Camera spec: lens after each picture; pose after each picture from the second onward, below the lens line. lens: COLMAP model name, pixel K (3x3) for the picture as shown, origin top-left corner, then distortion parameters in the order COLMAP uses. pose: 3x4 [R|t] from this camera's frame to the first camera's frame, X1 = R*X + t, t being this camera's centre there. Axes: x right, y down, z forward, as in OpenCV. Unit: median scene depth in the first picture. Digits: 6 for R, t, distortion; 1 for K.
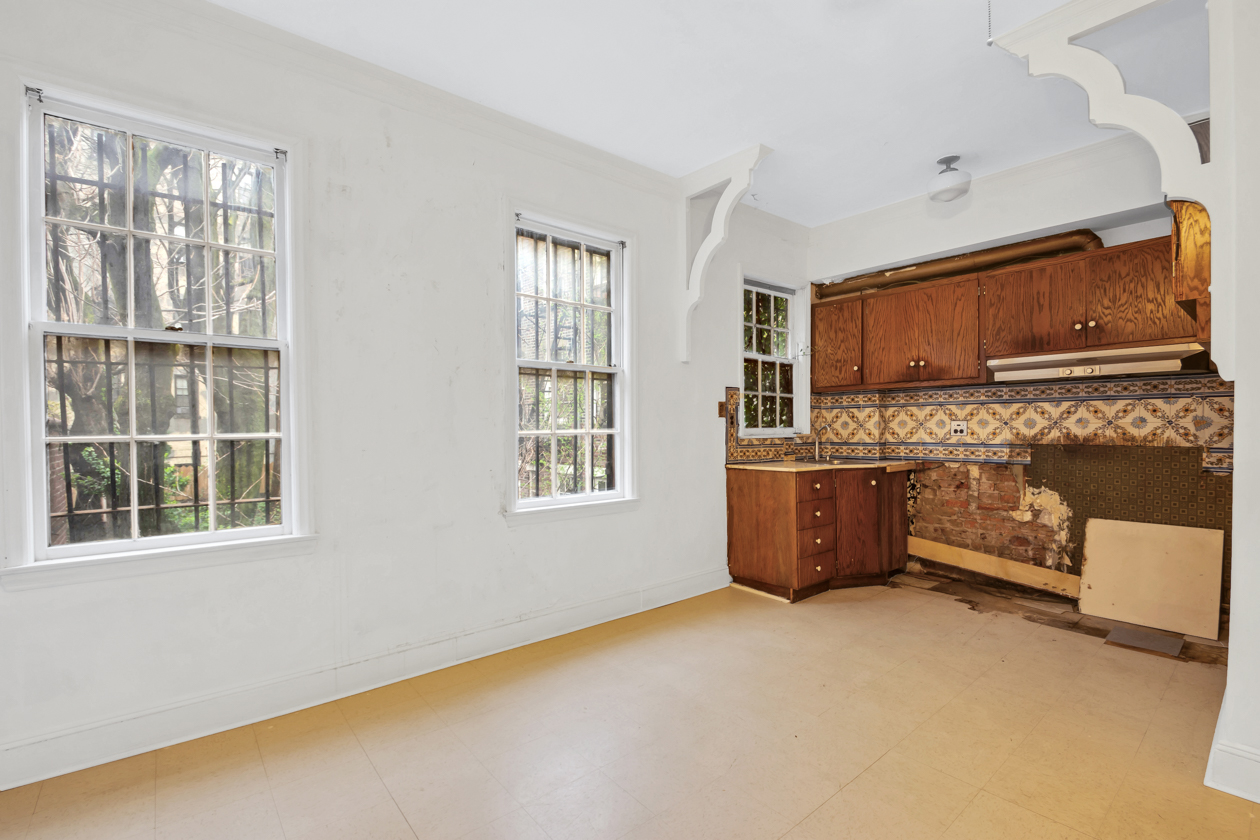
lens RADIAL K [[555.8, 0, 627.0], [0, 555.8, 434.7], [0, 0, 1]] dist [0.011026, -0.014514]
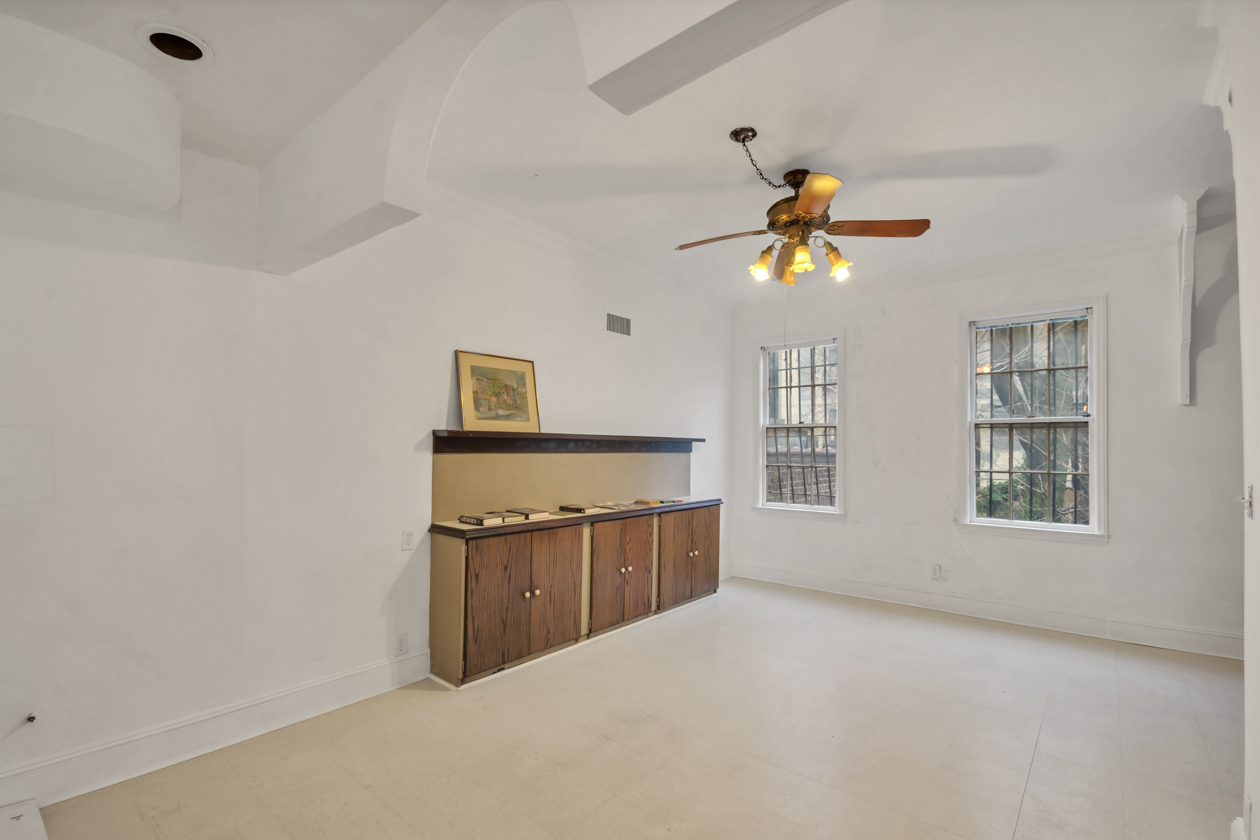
lens RADIAL K [[555.8, 0, 627.0], [0, 555.8, 434.7], [0, 0, 1]] dist [0.011026, -0.014514]
pose [[0.180251, -0.018378, -0.983449, 0.761868], [-0.020513, 0.999538, -0.022439, -0.031389], [0.983407, 0.024218, 0.179790, -0.112720]]
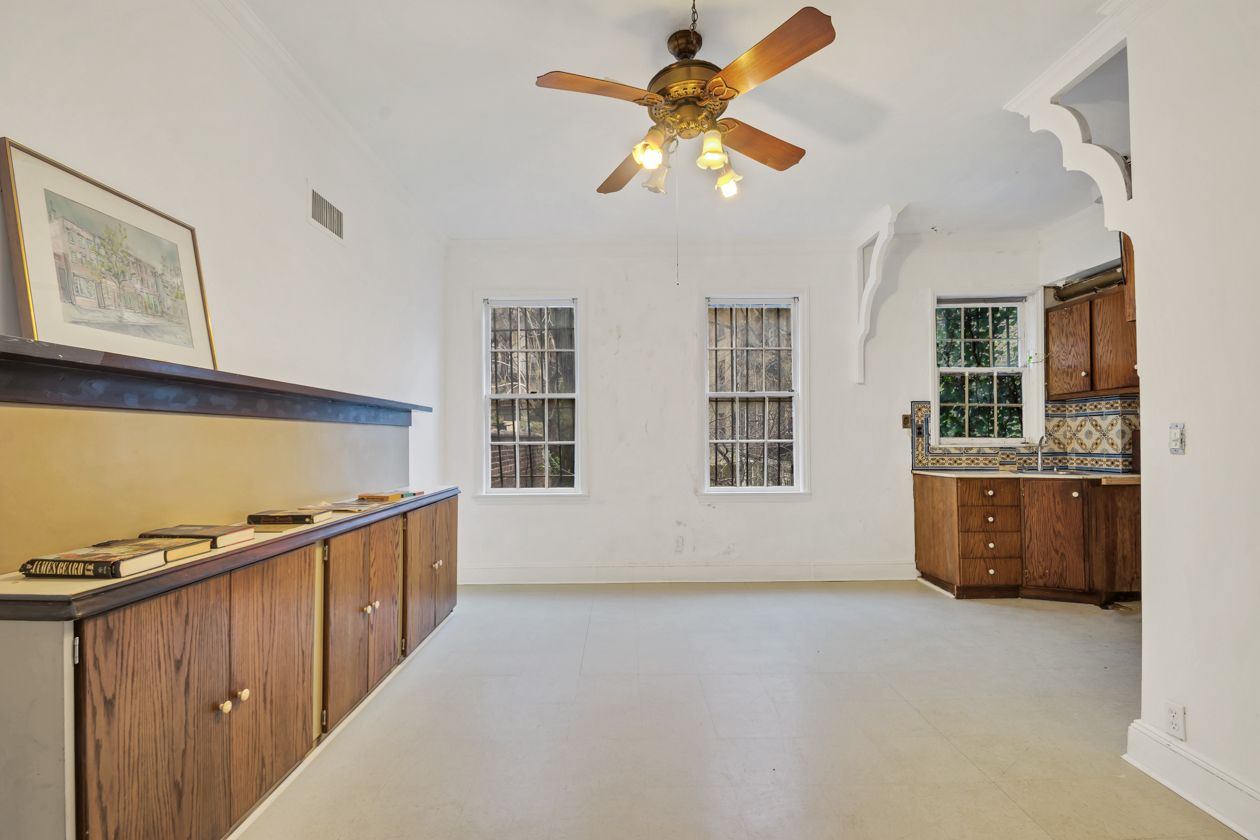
lens RADIAL K [[555.8, 0, 627.0], [0, 555.8, 434.7], [0, 0, 1]] dist [0.011026, -0.014514]
pose [[0.770847, -0.004212, -0.637007, 0.419971], [-0.005783, 0.999891, -0.013610, 0.000389], [0.636995, 0.014175, 0.770738, -0.216858]]
